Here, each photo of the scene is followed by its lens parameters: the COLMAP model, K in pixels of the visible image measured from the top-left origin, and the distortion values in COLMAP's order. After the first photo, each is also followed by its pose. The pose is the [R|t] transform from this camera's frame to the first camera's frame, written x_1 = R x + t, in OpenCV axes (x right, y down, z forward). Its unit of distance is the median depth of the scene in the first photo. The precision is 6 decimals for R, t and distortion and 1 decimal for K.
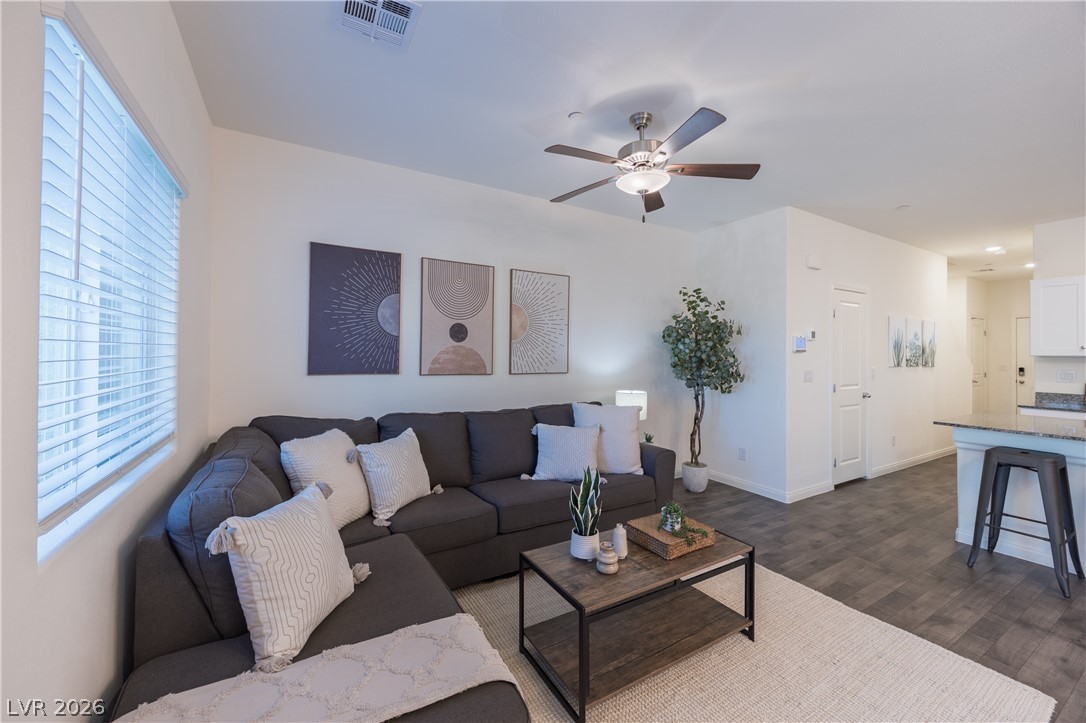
lens RADIAL K [[423.8, 0, 543.5], [0, 423.8, 353.2], [0, 0, 1]] dist [0.001388, 0.000022]
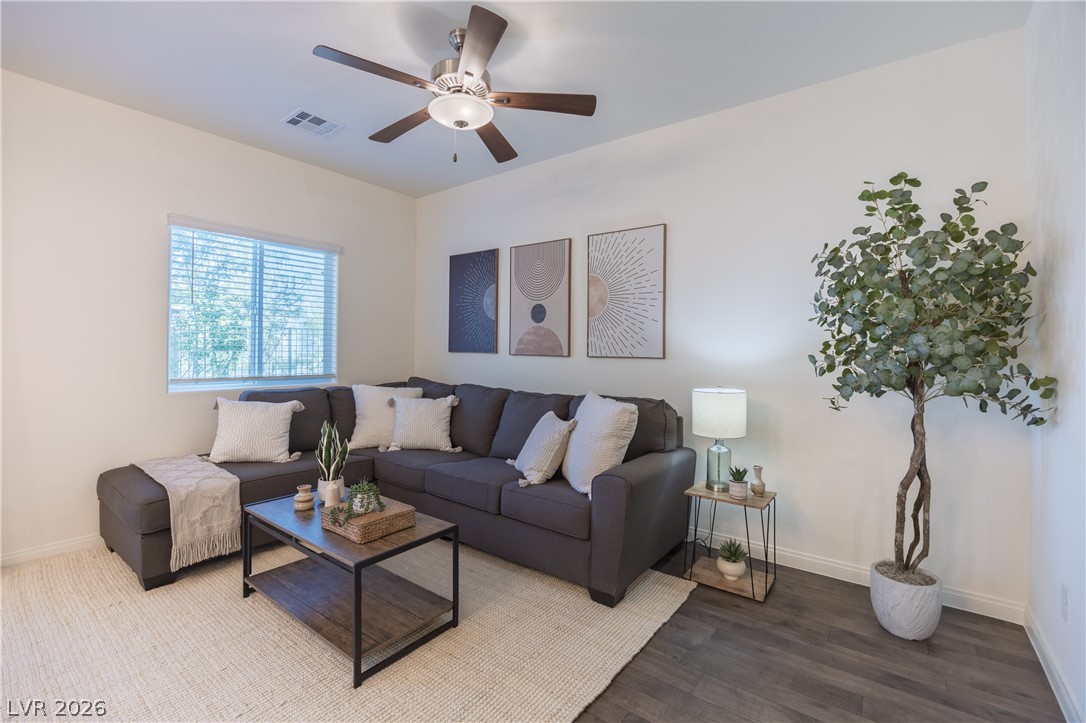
lens RADIAL K [[468.7, 0, 547.9], [0, 468.7, 355.1], [0, 0, 1]] dist [-0.013261, 0.001623]
pose [[0.387023, 0.006622, -0.922046, 0.822732], [-0.006138, 0.999971, 0.004606, 0.044112], [0.922050, 0.003877, 0.387052, 0.586486]]
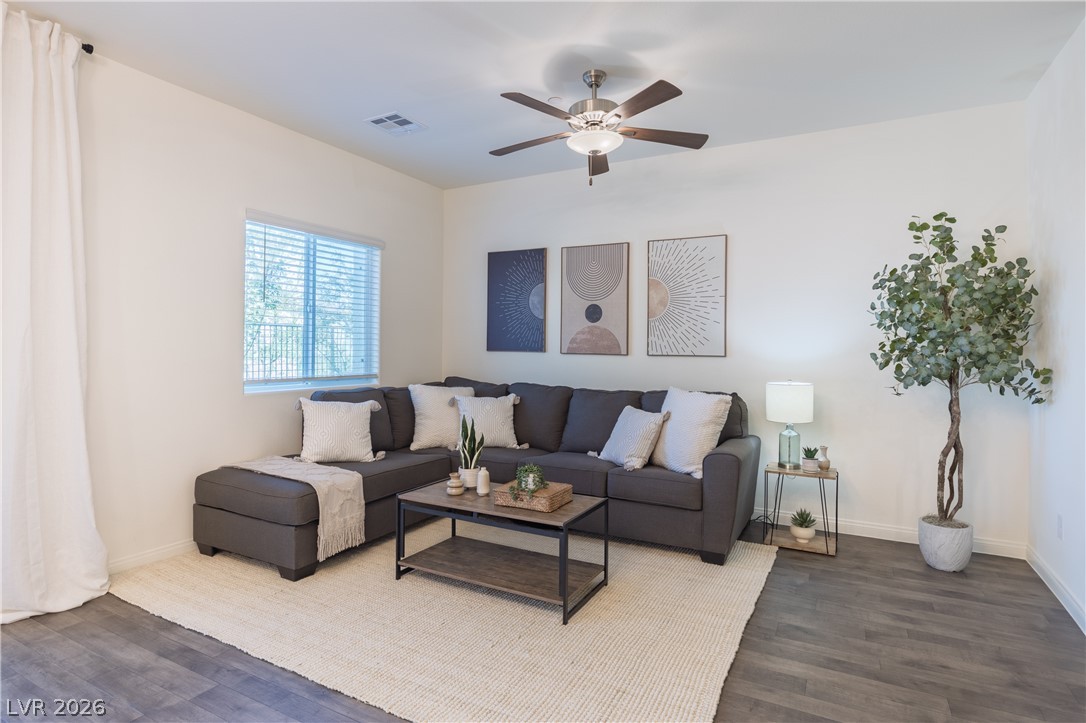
lens RADIAL K [[564.8, 0, 547.7], [0, 564.8, 353.5], [0, 0, 1]] dist [0.003023, -0.001667]
pose [[0.522008, 0.005301, -0.852924, 0.907446], [-0.003842, 0.999985, 0.003864, 0.043941], [0.852932, 0.001260, 0.522021, 0.184506]]
